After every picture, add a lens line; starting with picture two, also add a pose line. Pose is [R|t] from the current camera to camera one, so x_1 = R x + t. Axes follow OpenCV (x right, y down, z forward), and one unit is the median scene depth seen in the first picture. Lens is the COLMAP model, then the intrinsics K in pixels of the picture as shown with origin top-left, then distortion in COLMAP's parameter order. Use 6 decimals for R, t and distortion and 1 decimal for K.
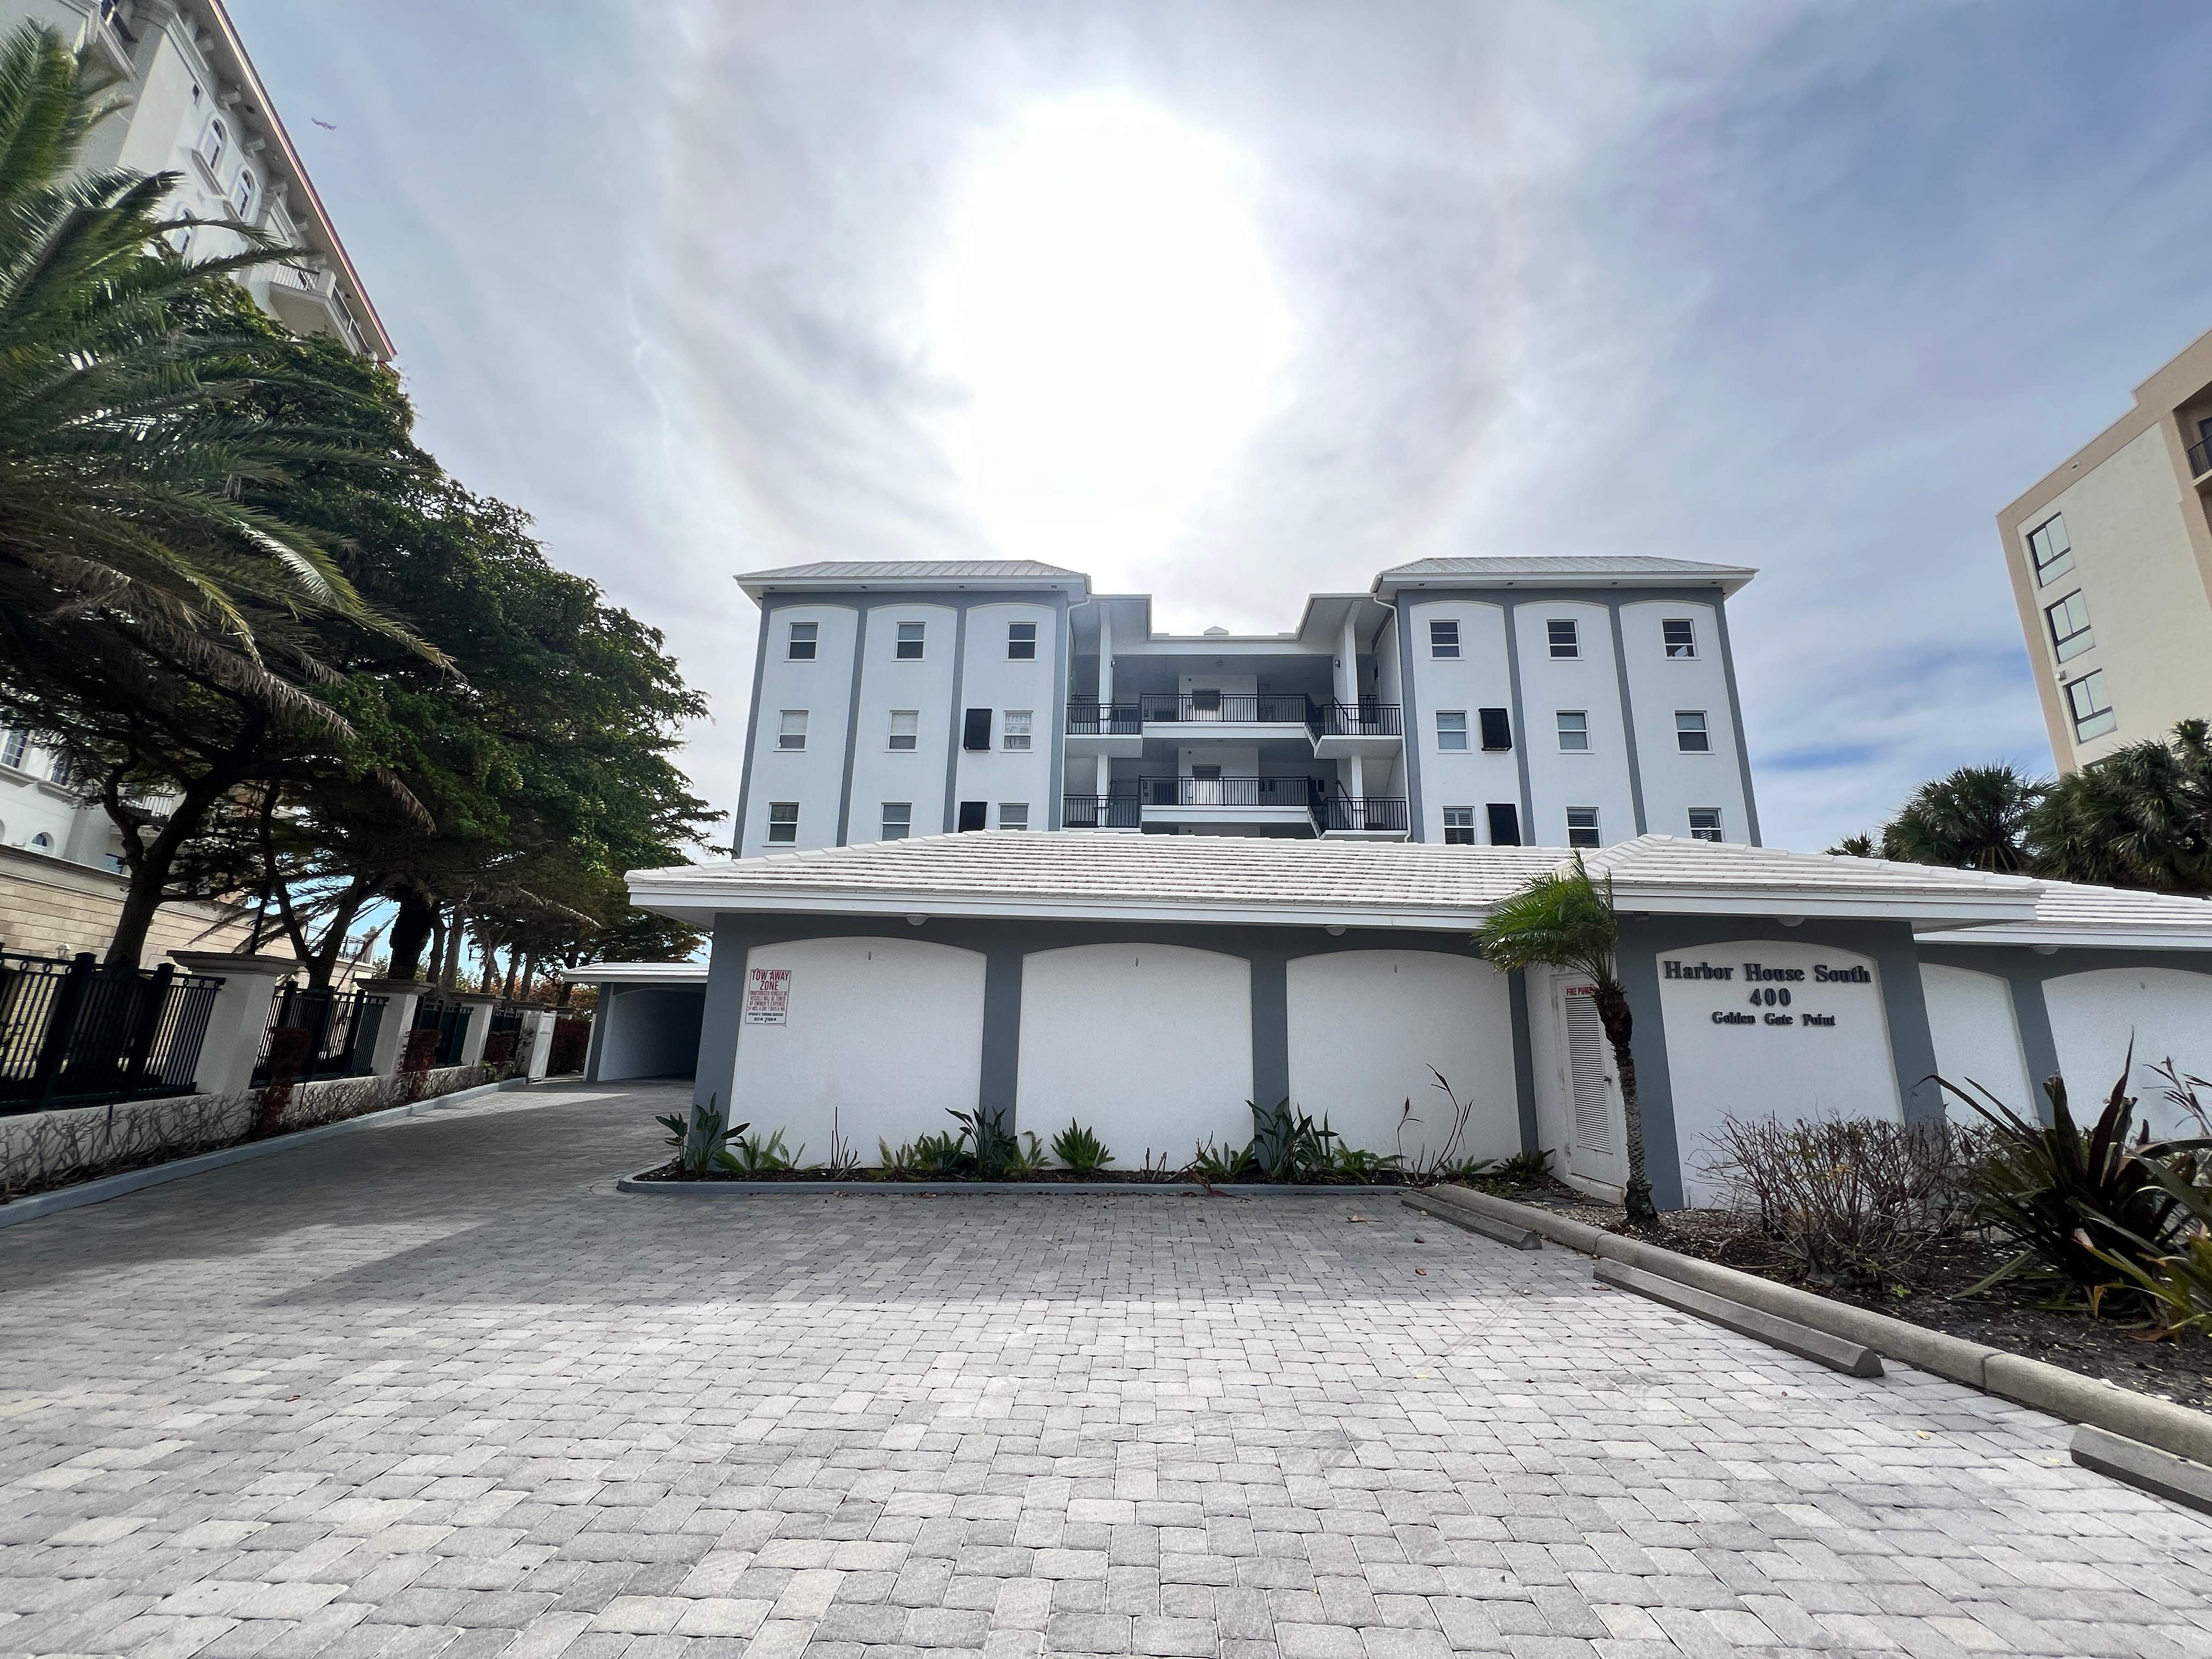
lens RADIAL K [[885.4, 0, 1133.7], [0, 885.4, 822.0], [0, 0, 1]] dist [0.000265, -0.000296]
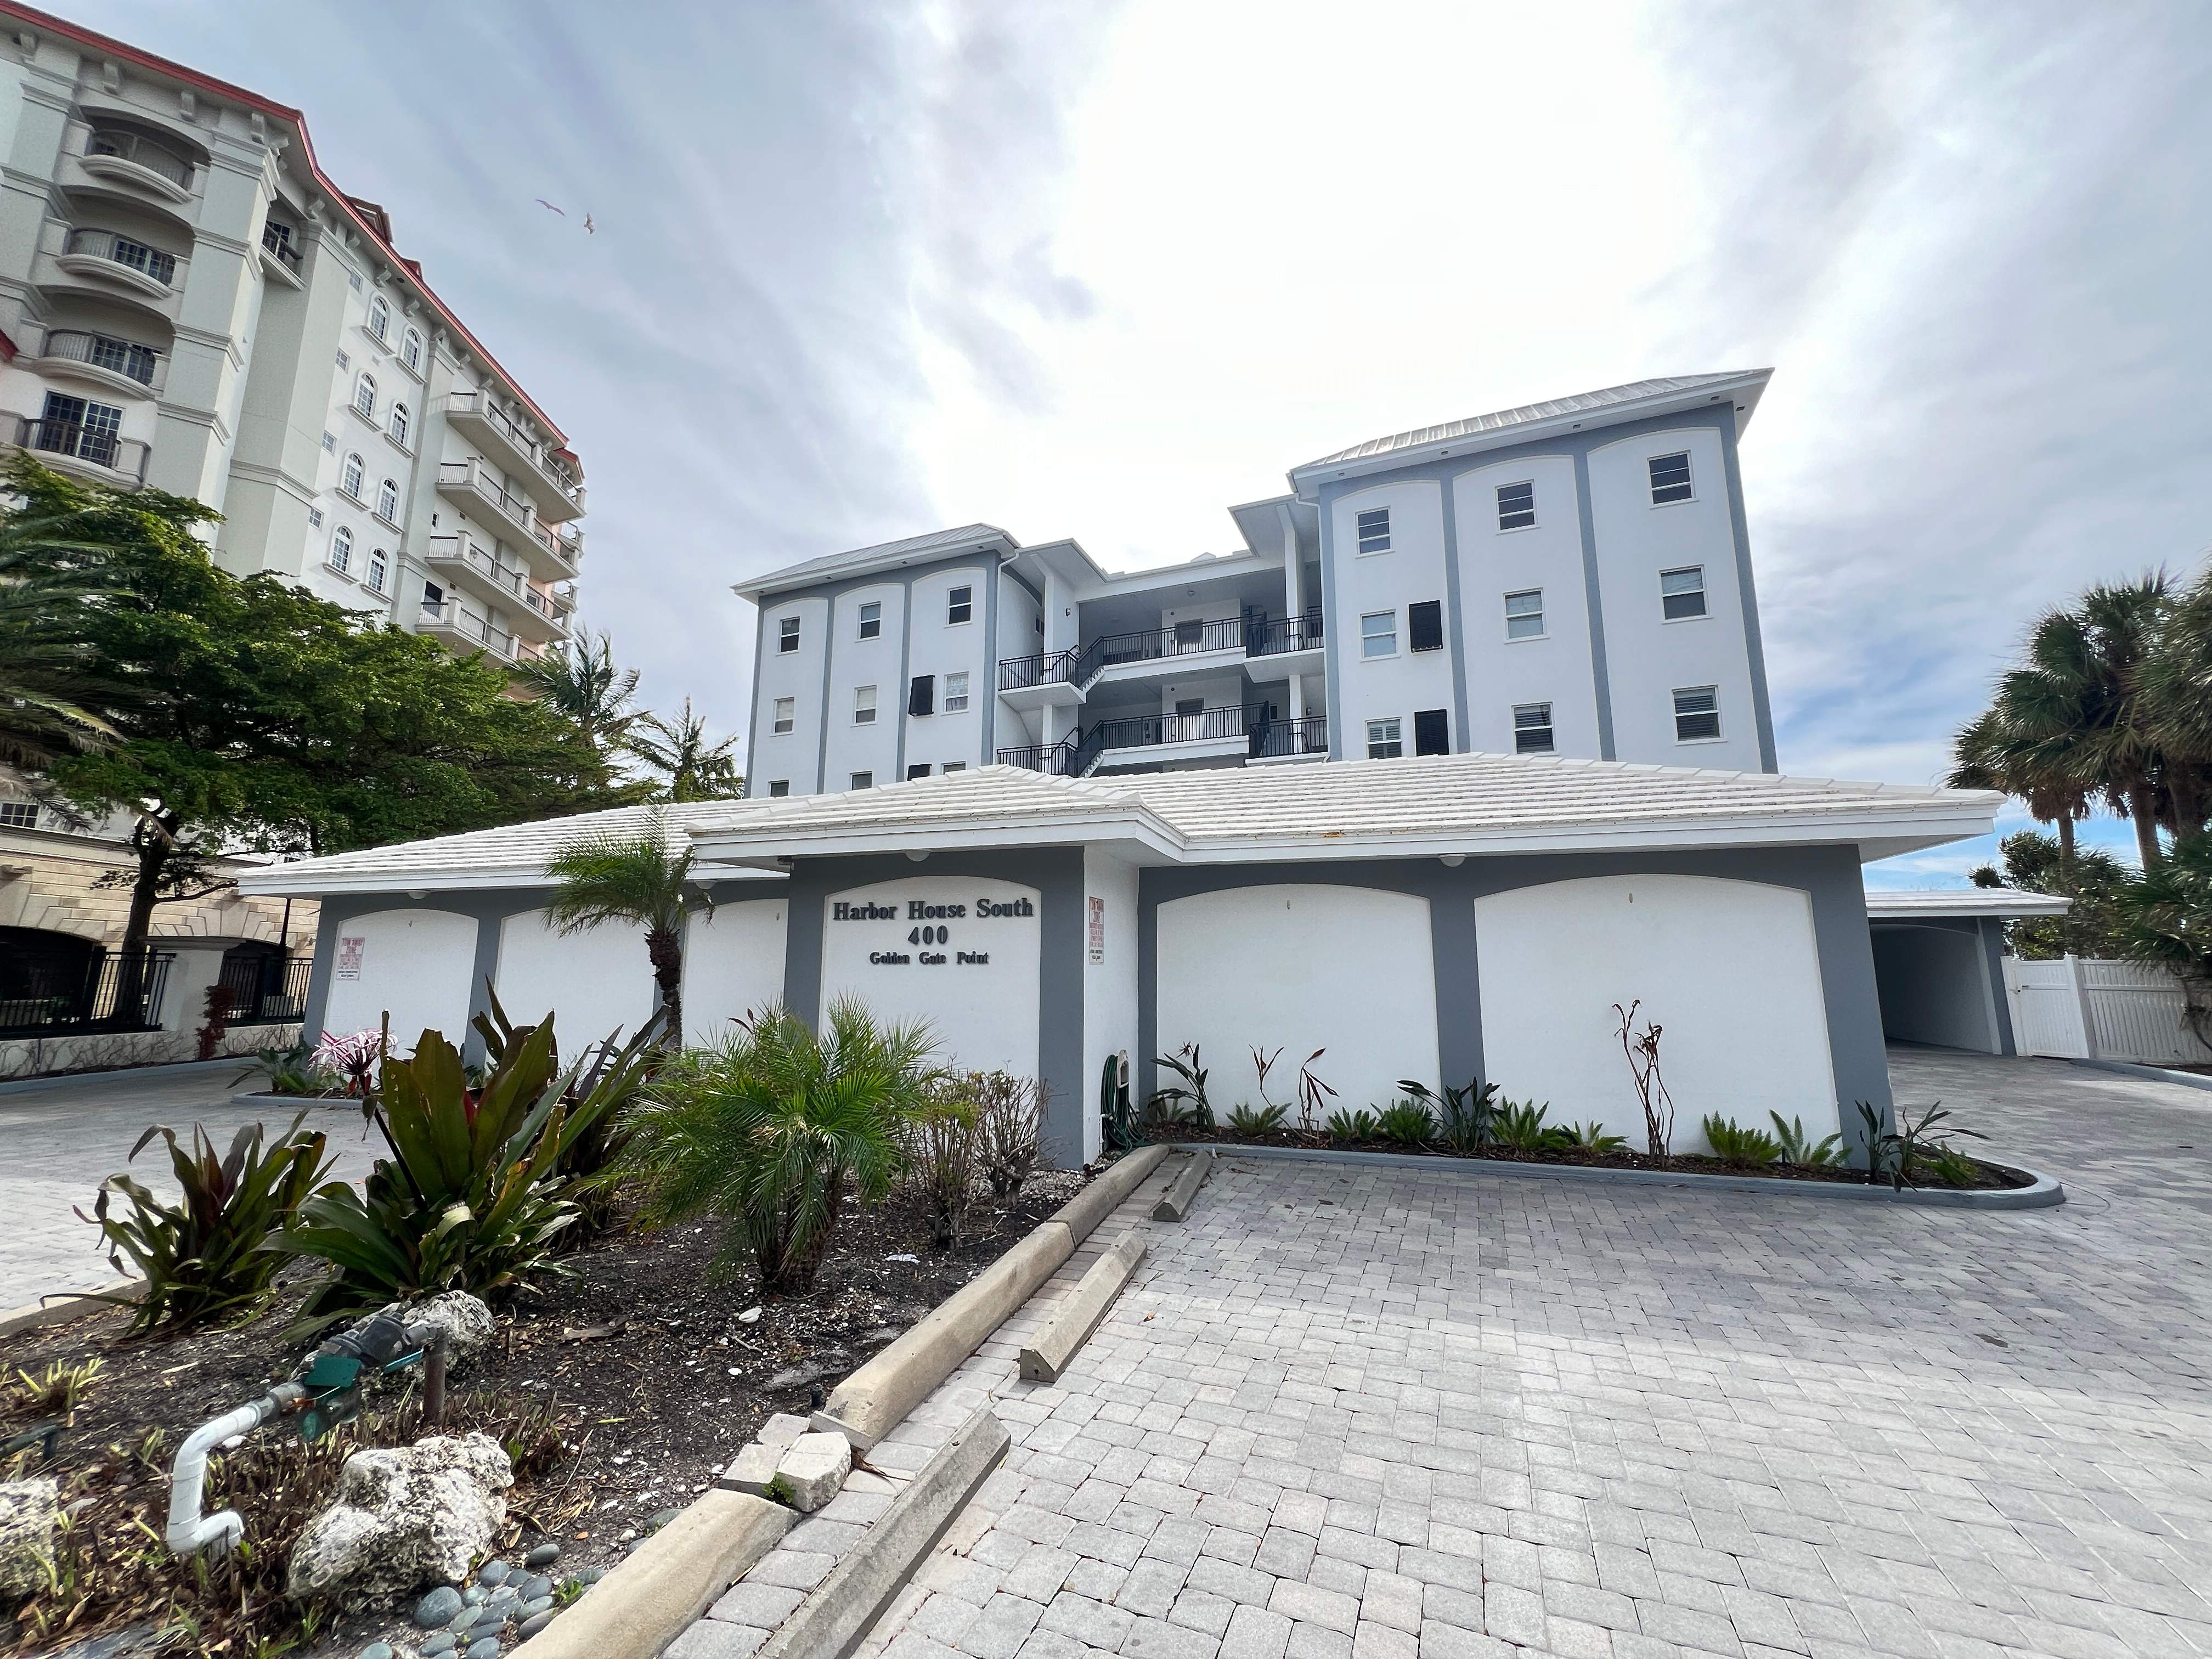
lens RADIAL K [[885.4, 0, 1133.7], [0, 885.4, 822.0], [0, 0, 1]] dist [0.000265, -0.000296]
pose [[0.944093, -0.074100, -0.321243, 0.394738], [0.095724, 0.994047, 0.052028, 0.015467], [0.315476, -0.079870, 0.945566, 0.057848]]
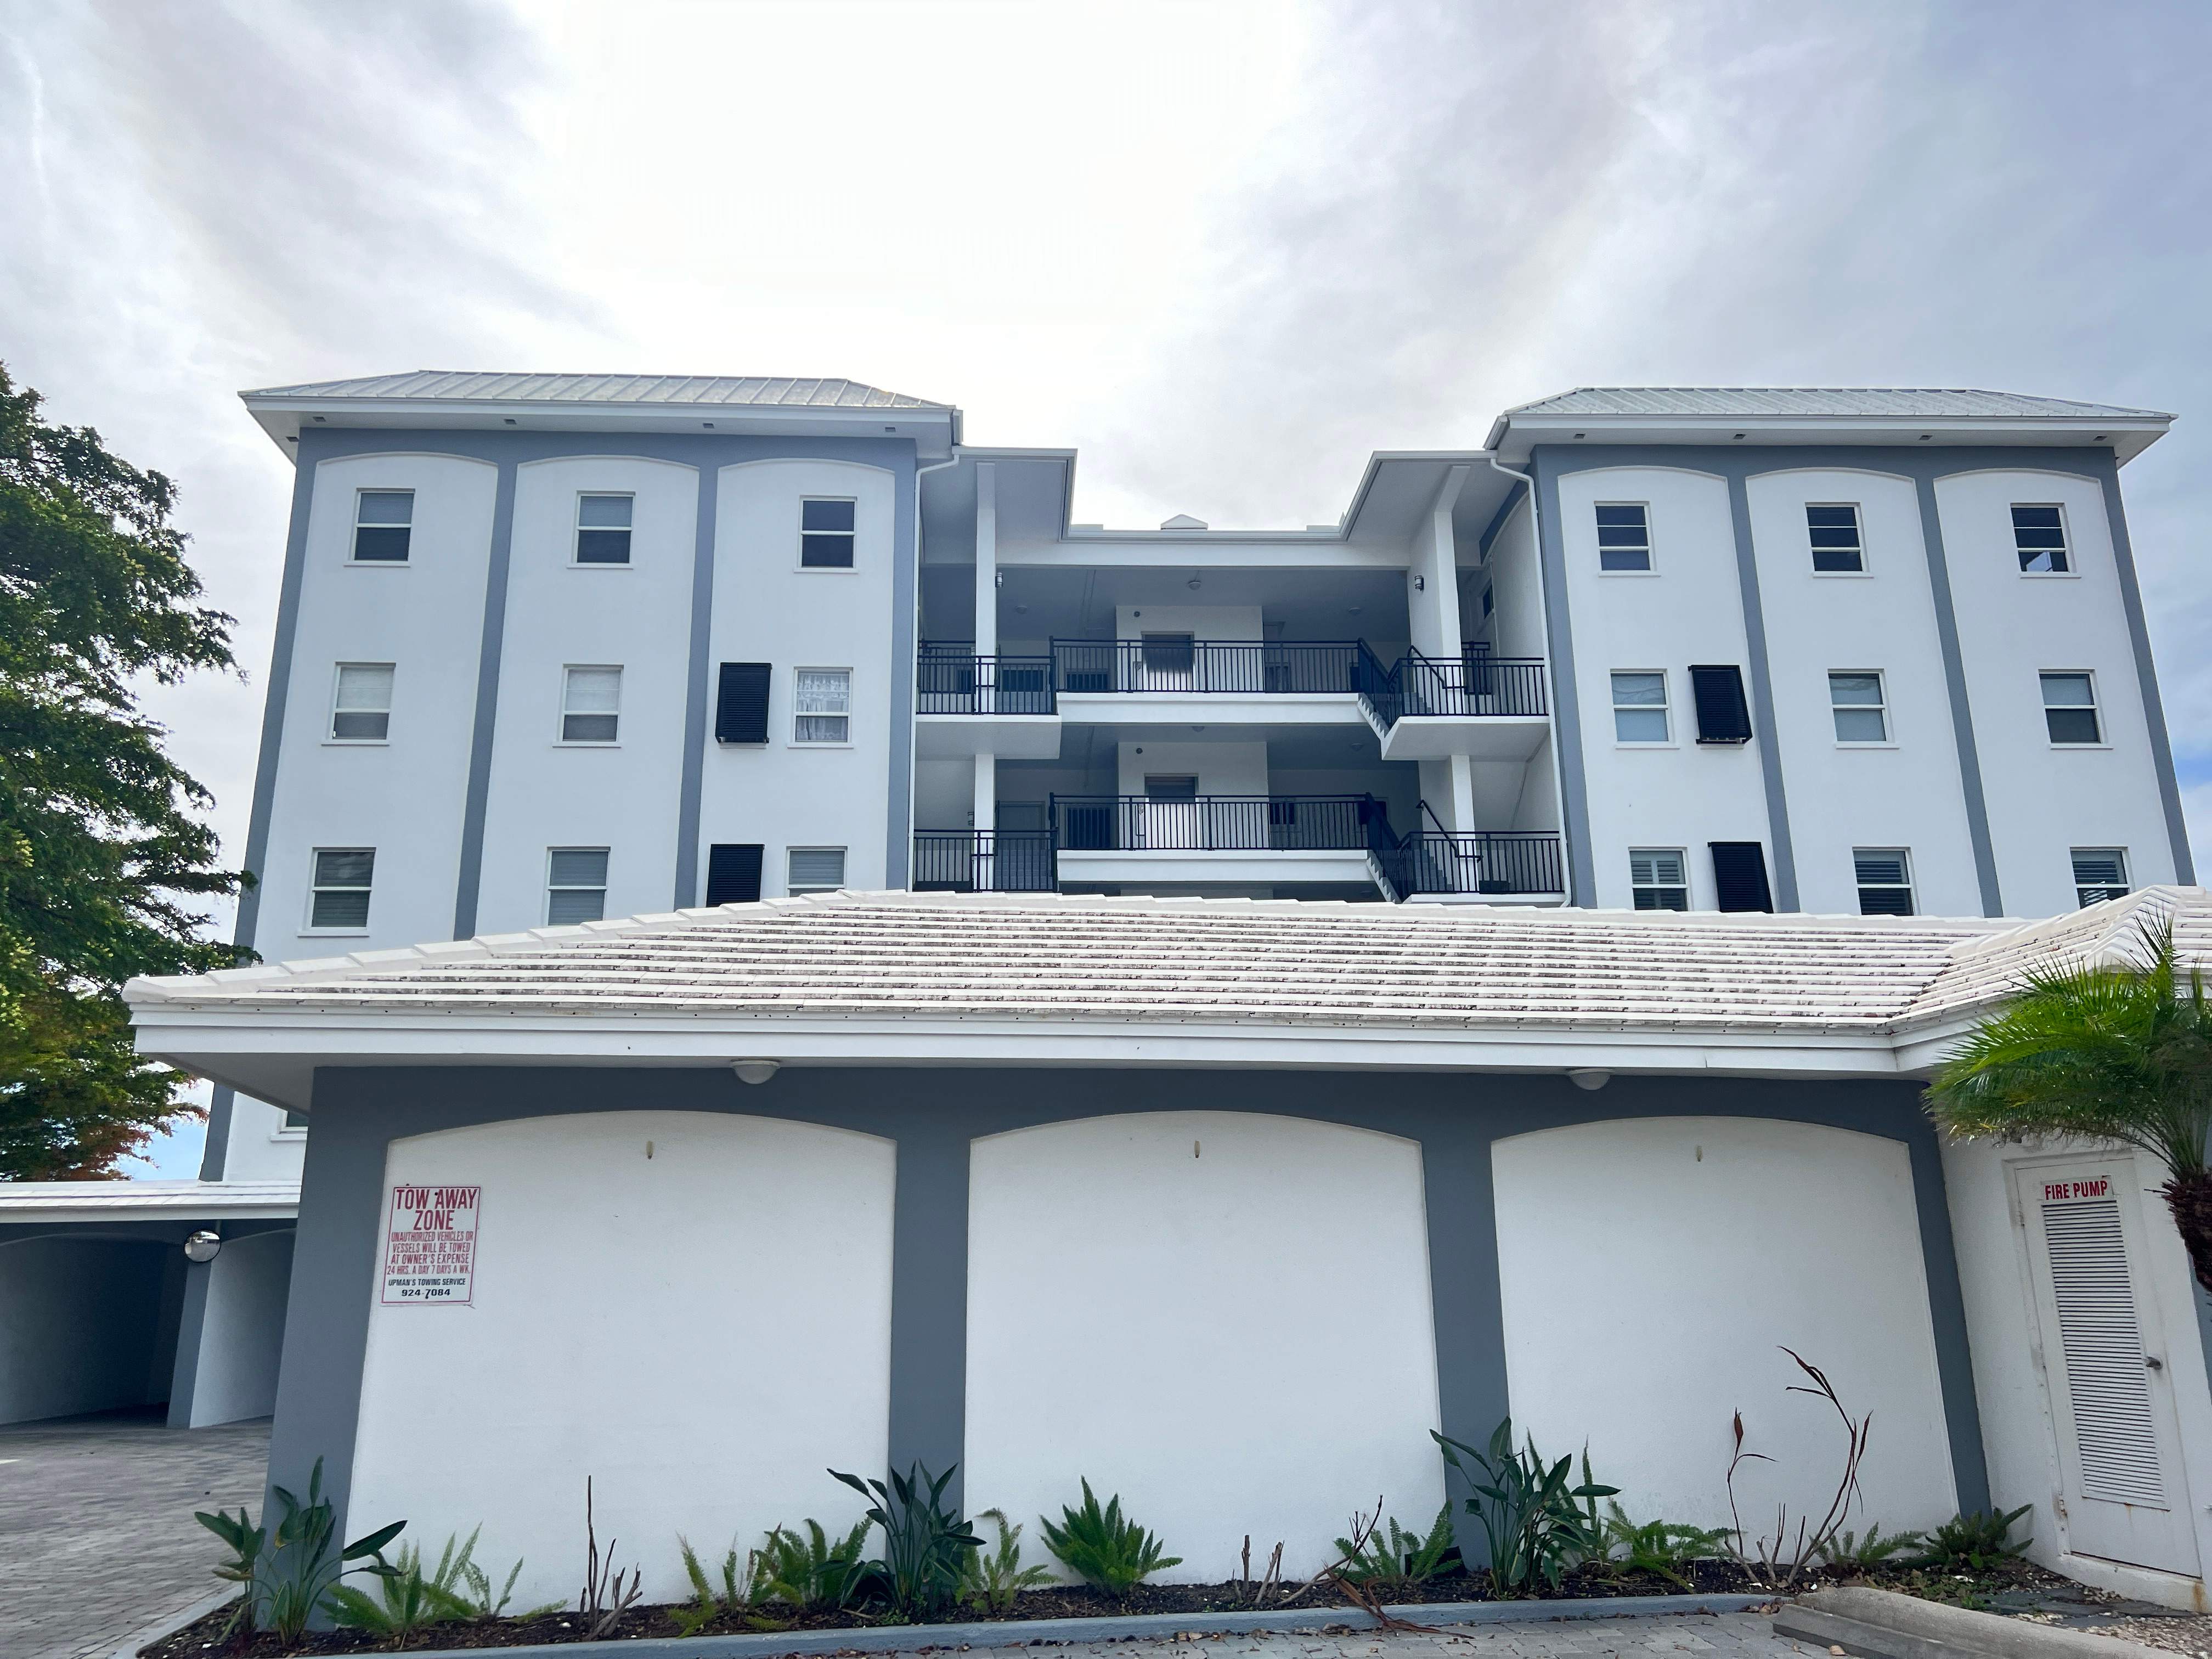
lens RADIAL K [[1650.9, 0, 1121.2], [0, 1650.9, 826.2], [0, 0, 1]] dist [0.088913, -0.111342]
pose [[0.995757, -0.004874, 0.091898, -0.046833], [0.008334, 0.999269, -0.037303, 0.004290], [-0.091649, 0.037911, 0.995069, 0.026503]]
